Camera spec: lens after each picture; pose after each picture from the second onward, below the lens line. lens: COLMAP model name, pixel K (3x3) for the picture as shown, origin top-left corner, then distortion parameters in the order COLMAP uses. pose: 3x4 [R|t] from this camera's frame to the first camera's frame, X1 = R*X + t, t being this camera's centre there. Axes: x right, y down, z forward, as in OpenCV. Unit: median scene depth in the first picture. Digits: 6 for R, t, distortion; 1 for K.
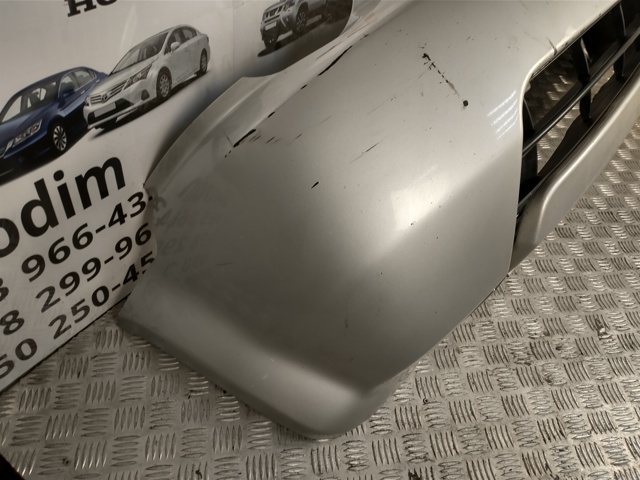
lens RADIAL K [[513.7, 0, 317.9], [0, 513.7, 241.1], [0, 0, 1]] dist [0.021094, -0.066956]
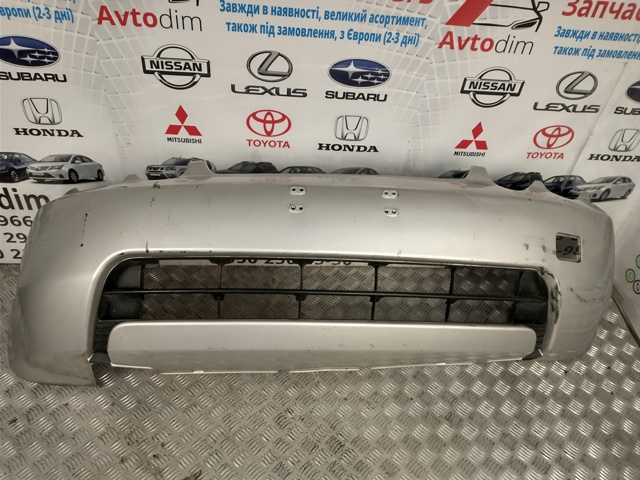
lens RADIAL K [[513.7, 0, 321.5], [0, 513.7, 241.9], [0, 0, 1]] dist [0.021094, -0.066956]
pose [[0.651051, 0.474213, -0.592667, 1.560406], [-0.567283, 0.822772, 0.035160, -0.672810], [0.504303, 0.313319, 0.804680, -0.054172]]
